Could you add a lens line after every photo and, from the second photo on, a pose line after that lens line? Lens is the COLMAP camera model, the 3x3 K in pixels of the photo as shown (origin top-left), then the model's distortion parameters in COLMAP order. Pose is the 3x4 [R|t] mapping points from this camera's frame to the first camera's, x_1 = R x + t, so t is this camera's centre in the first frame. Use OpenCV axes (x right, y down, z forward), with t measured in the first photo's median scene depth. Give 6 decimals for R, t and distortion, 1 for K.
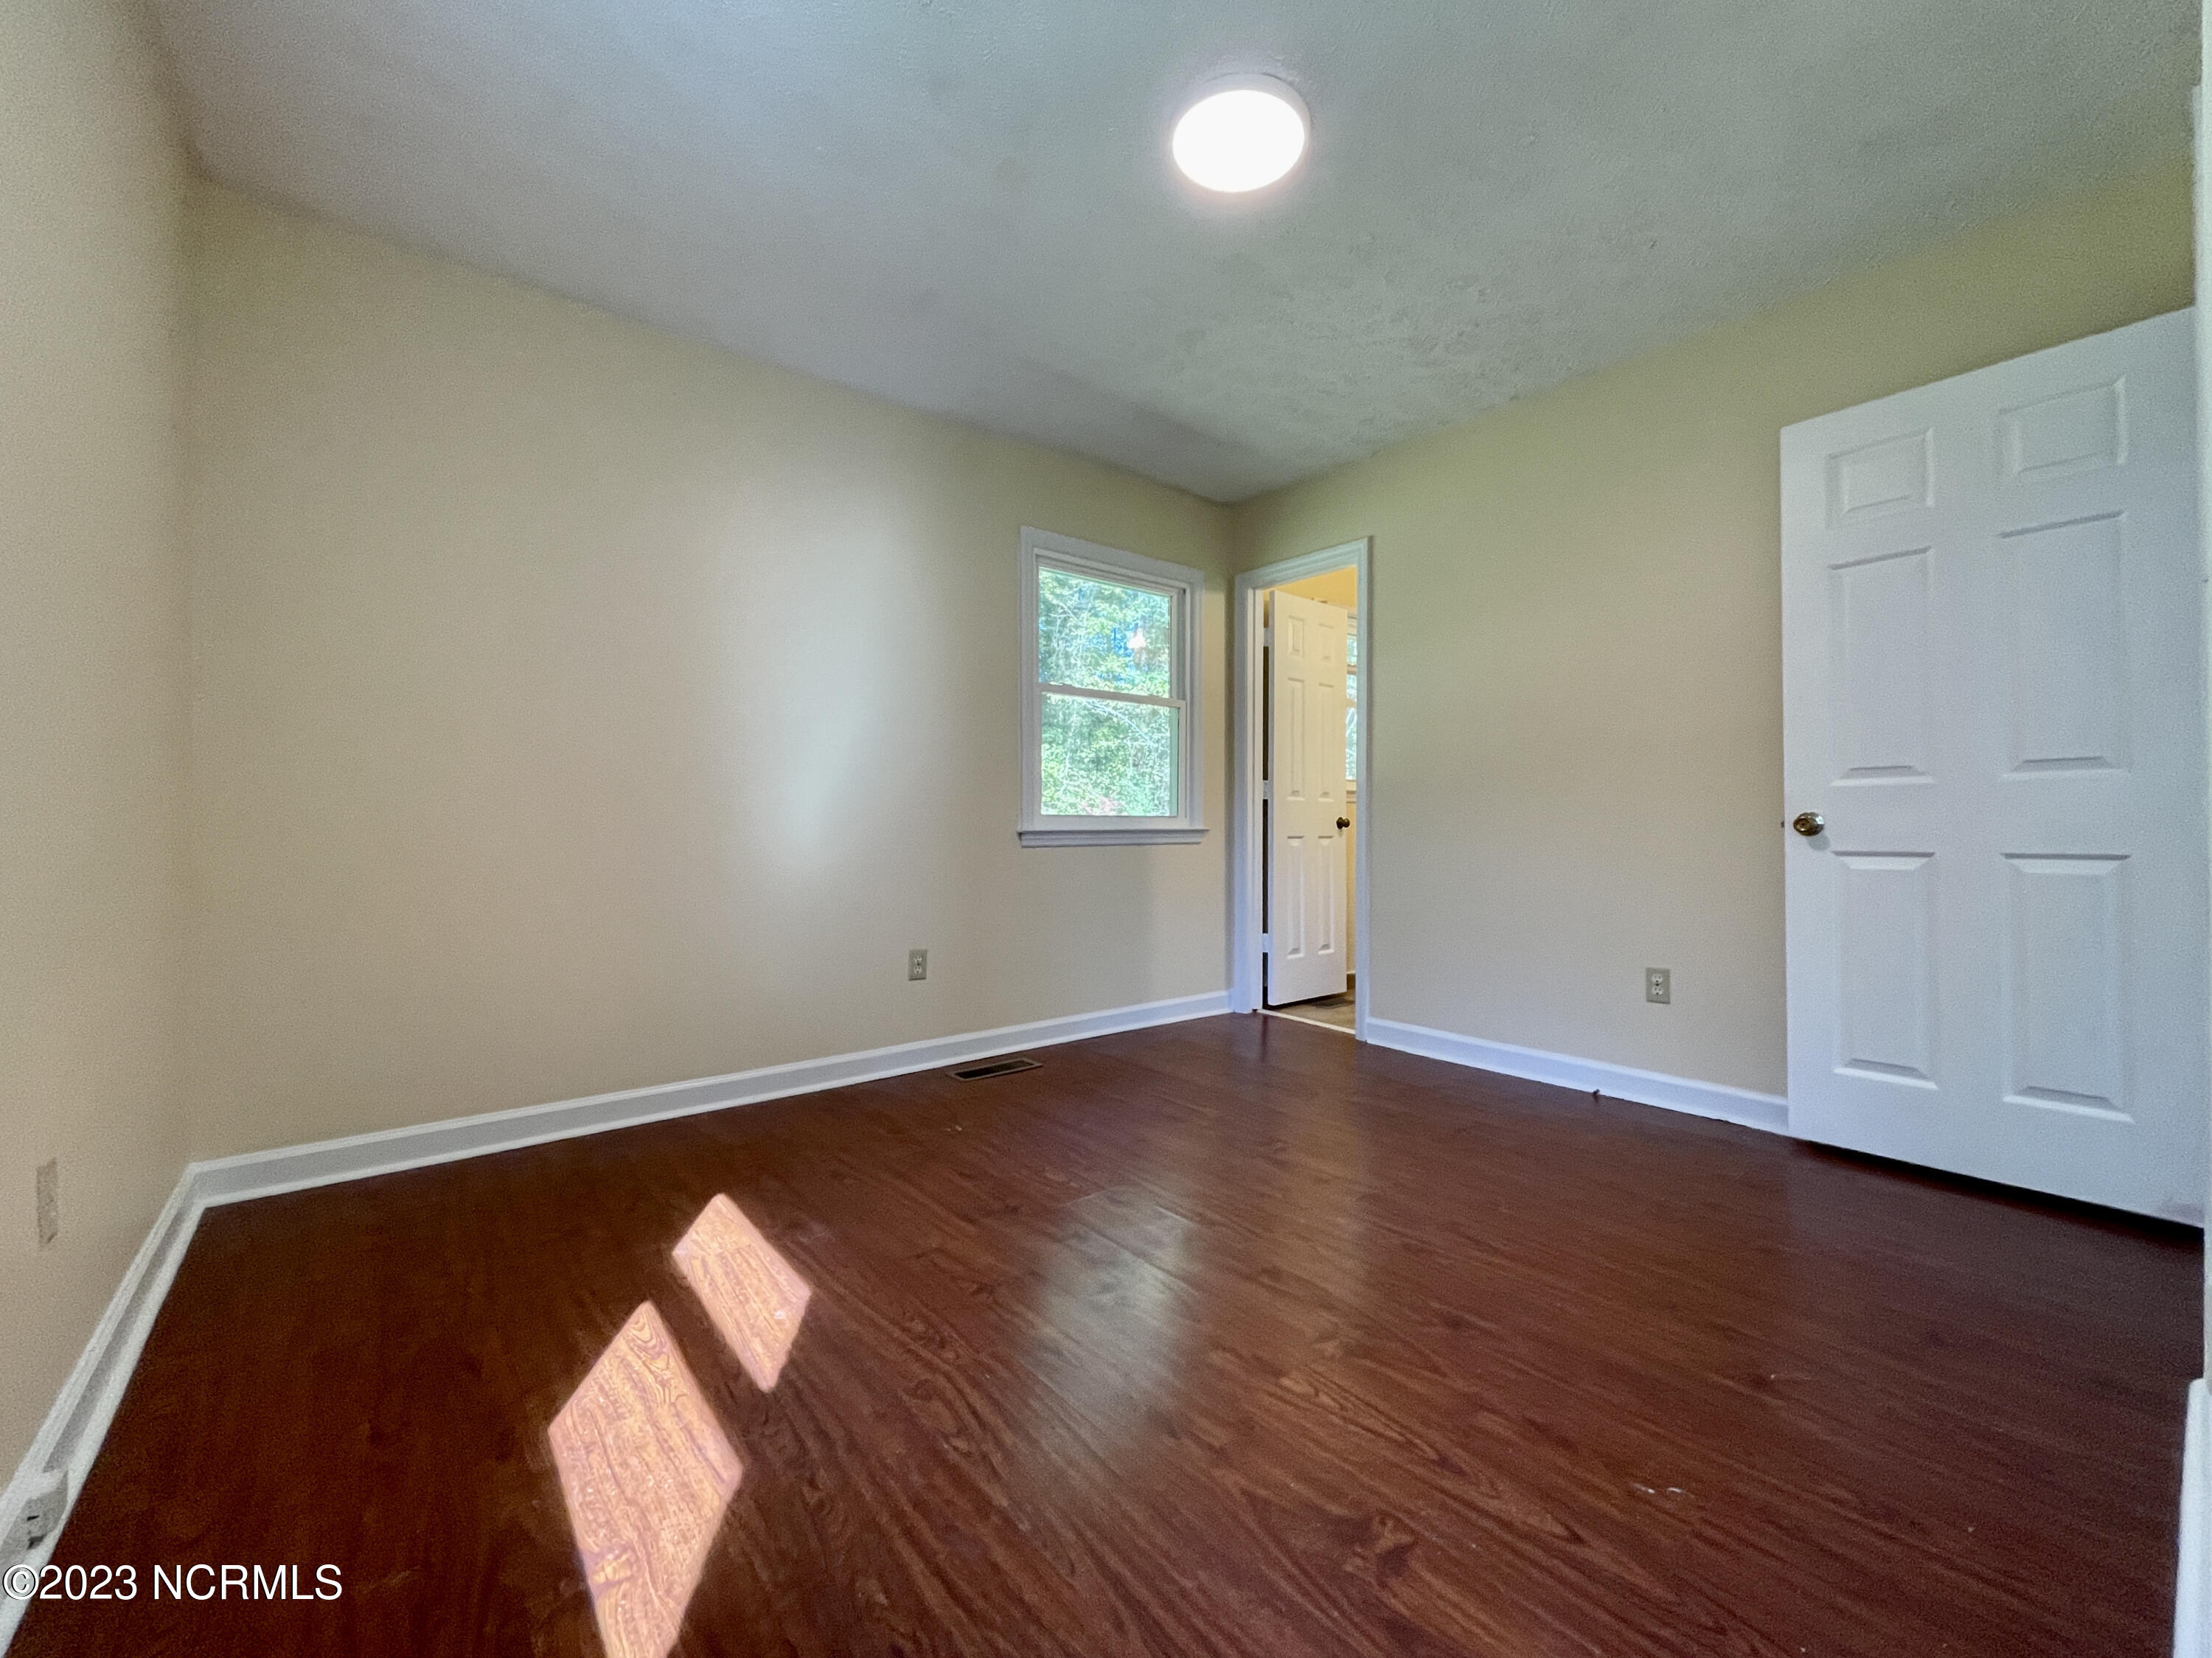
lens RADIAL K [[894.9, 0, 1112.1], [0, 894.9, 820.9], [0, 0, 1]] dist [-0.002330, -0.000047]
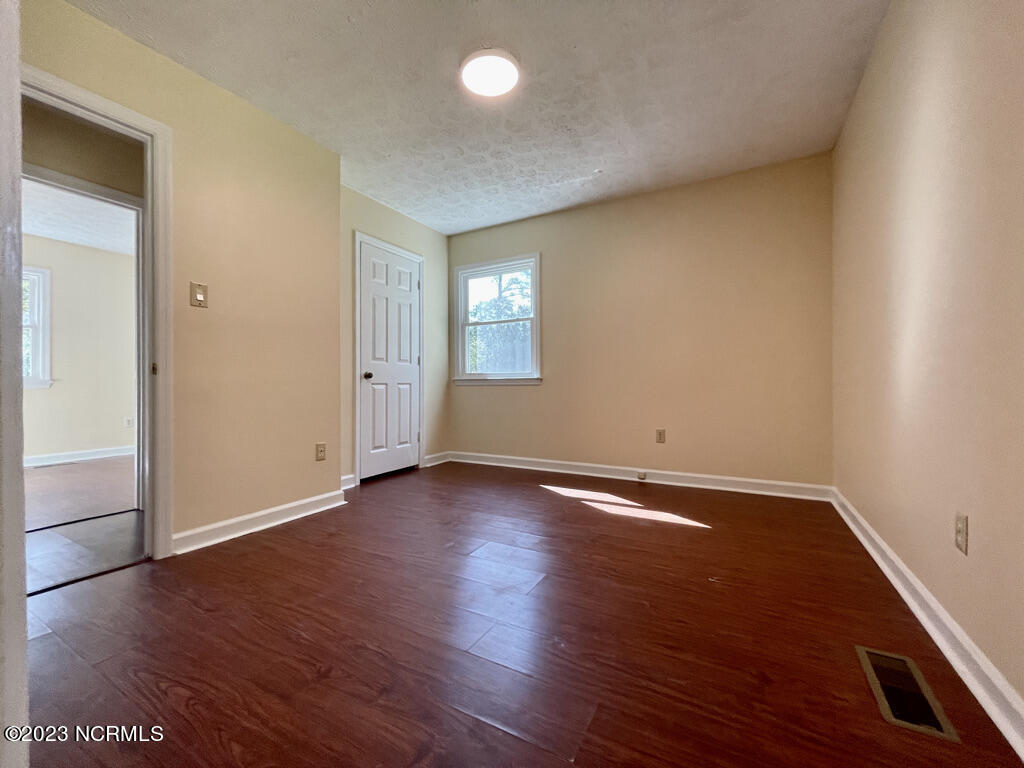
lens RADIAL K [[414.3, 0, 514.8], [0, 414.3, 380.3], [0, 0, 1]] dist [-0.002330, -0.000047]
pose [[-0.929708, 0.000664, -0.368297, 0.421359], [0.004590, 0.999942, -0.009786, 0.037640], [0.368269, -0.010788, -0.929657, 1.752324]]
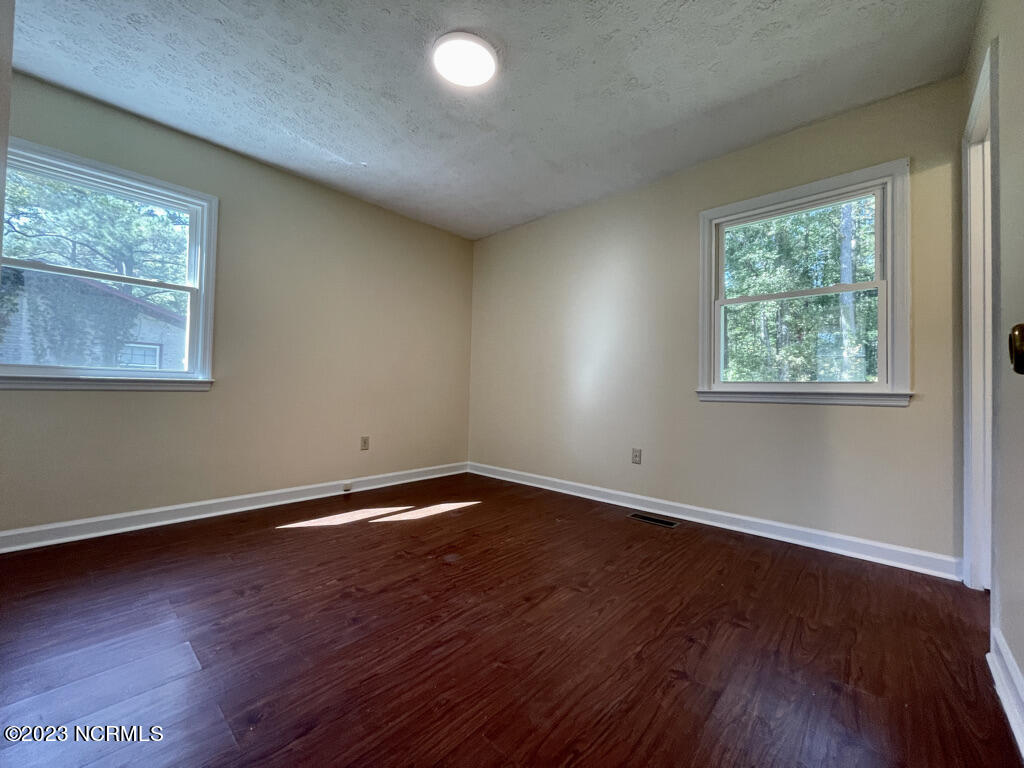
lens RADIAL K [[414.3, 0, 514.8], [0, 414.3, 380.3], [0, 0, 1]] dist [-0.002330, -0.000047]
pose [[0.146083, -0.024319, -0.988973, 0.981542], [-0.016086, 0.999507, -0.026955, 0.027271], [0.989142, 0.019847, 0.145619, 0.860328]]
